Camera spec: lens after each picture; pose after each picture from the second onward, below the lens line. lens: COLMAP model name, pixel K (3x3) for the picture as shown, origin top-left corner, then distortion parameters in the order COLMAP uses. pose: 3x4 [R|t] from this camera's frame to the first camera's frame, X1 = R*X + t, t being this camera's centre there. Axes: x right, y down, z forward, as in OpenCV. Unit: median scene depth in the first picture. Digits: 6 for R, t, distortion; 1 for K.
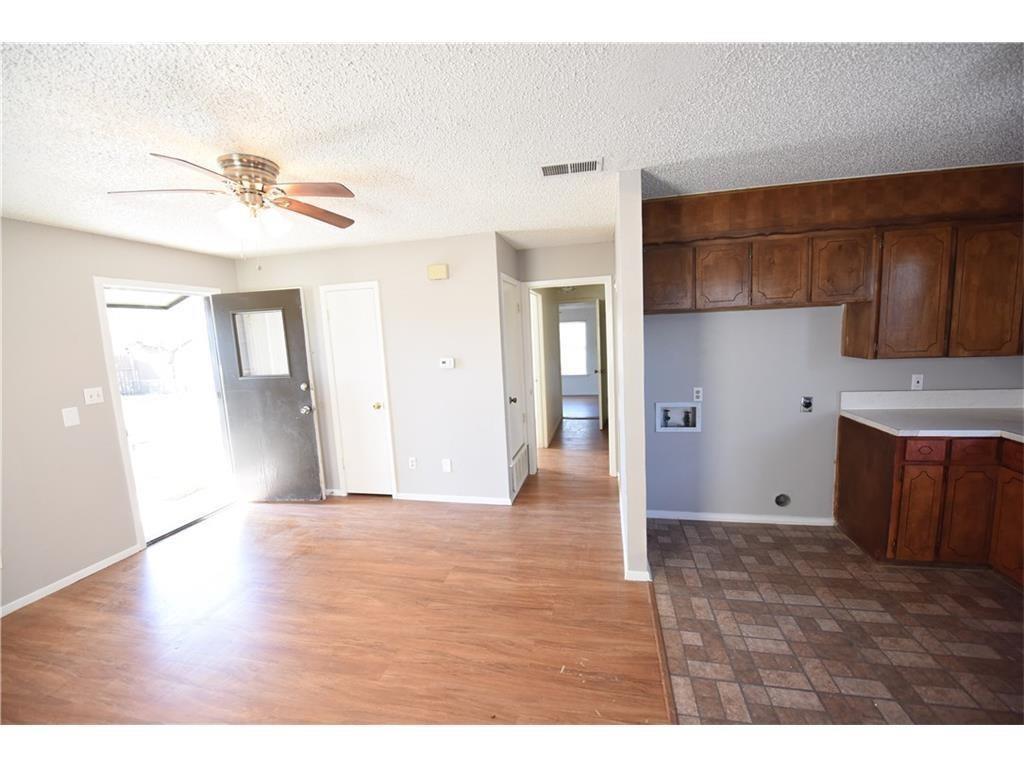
lens RADIAL K [[409.4, 0, 512.8], [0, 409.4, 382.5], [0, 0, 1]] dist [-0.018193, -0.001095]
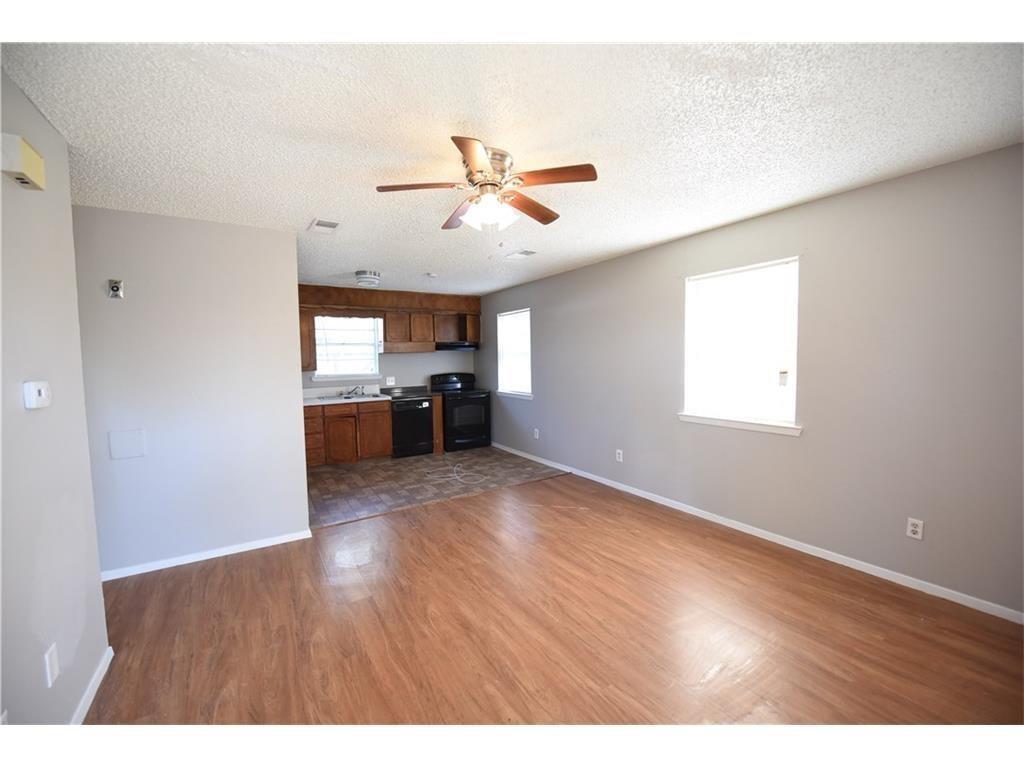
lens RADIAL K [[409.4, 0, 513.9], [0, 409.4, 383.9], [0, 0, 1]] dist [-0.018193, -0.001095]
pose [[-0.709123, 0.012506, 0.704974, -1.099632], [0.135452, 0.983636, 0.118801, -0.060897], [-0.691952, 0.179734, -0.699213, 1.372192]]
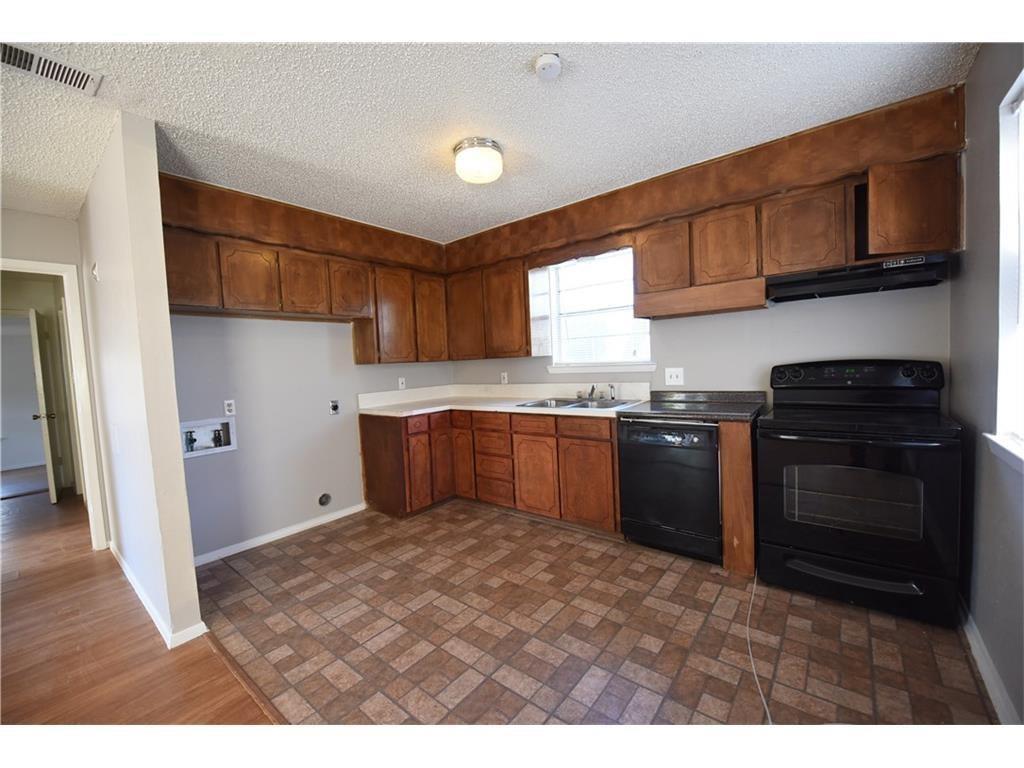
lens RADIAL K [[409.4, 0, 513.4], [0, 409.4, 380.9], [0, 0, 1]] dist [-0.018193, -0.001095]
pose [[0.436033, -0.019154, 0.899727, -0.095808], [0.132723, 0.990209, -0.043241, 0.116359], [-0.890090, 0.138269, 0.434306, 0.061402]]
